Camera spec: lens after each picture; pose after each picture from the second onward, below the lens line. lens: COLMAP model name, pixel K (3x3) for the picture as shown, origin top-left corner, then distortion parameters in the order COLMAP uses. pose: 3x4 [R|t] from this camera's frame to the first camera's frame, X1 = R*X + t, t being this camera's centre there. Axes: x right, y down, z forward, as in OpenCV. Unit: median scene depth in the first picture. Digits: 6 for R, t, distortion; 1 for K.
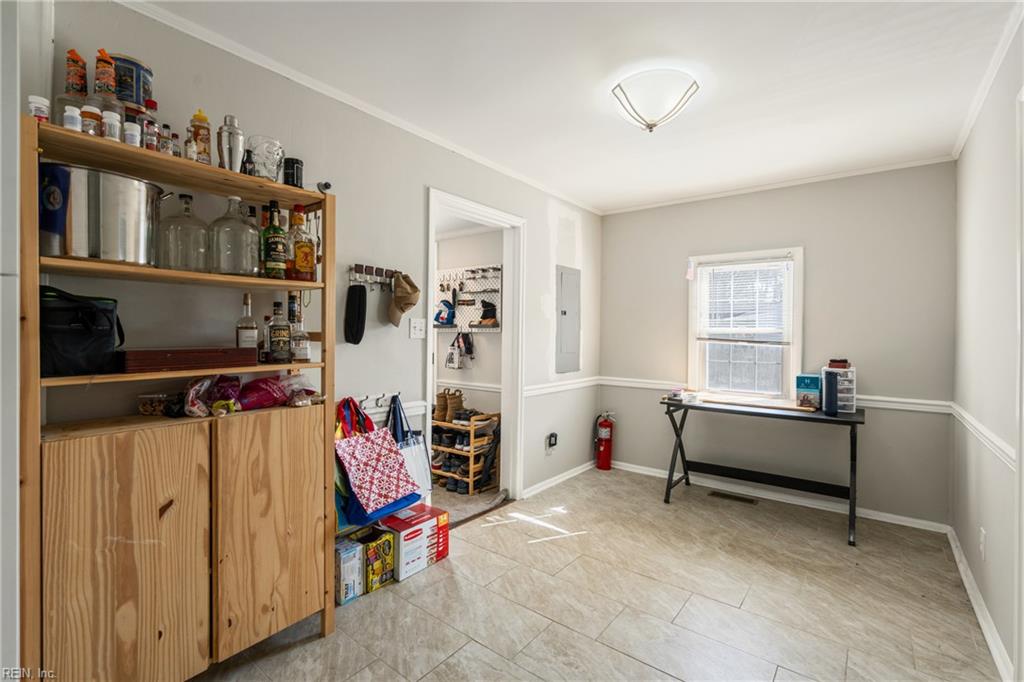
lens RADIAL K [[459.9, 0, 512.6], [0, 459.9, 337.8], [0, 0, 1]] dist [-0.000961, 0.000071]
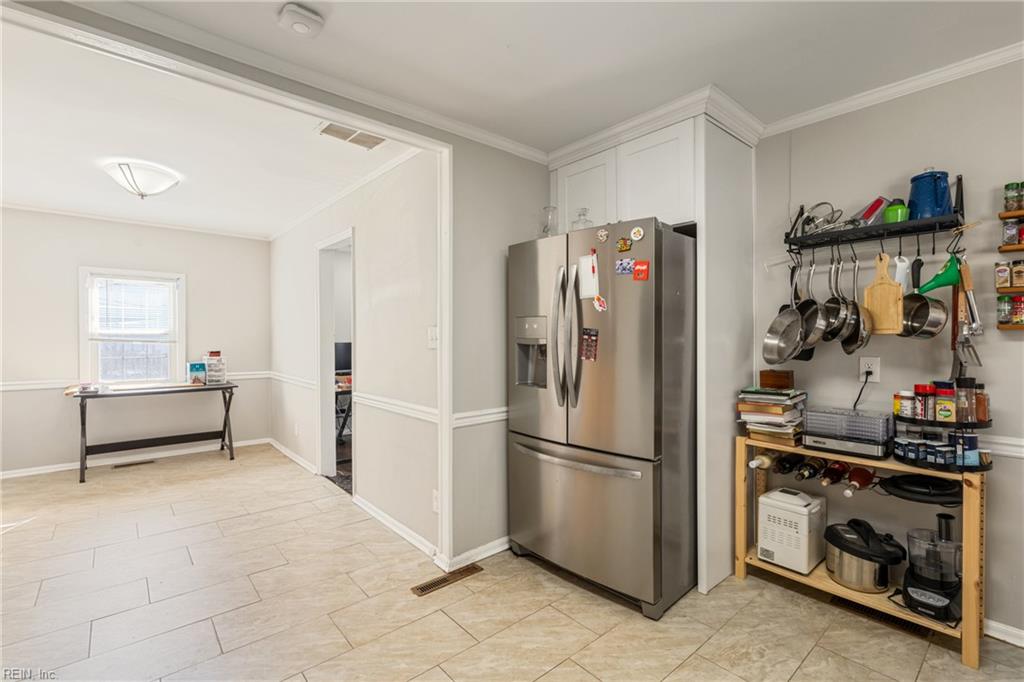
lens RADIAL K [[459.9, 0, 512.6], [0, 459.9, 337.8], [0, 0, 1]] dist [-0.000961, 0.000071]
pose [[0.196010, -0.011757, 0.980531, -0.629068], [0.005755, 0.999925, 0.010840, -0.009912], [-0.980585, 0.003518, 0.196063, -0.306893]]
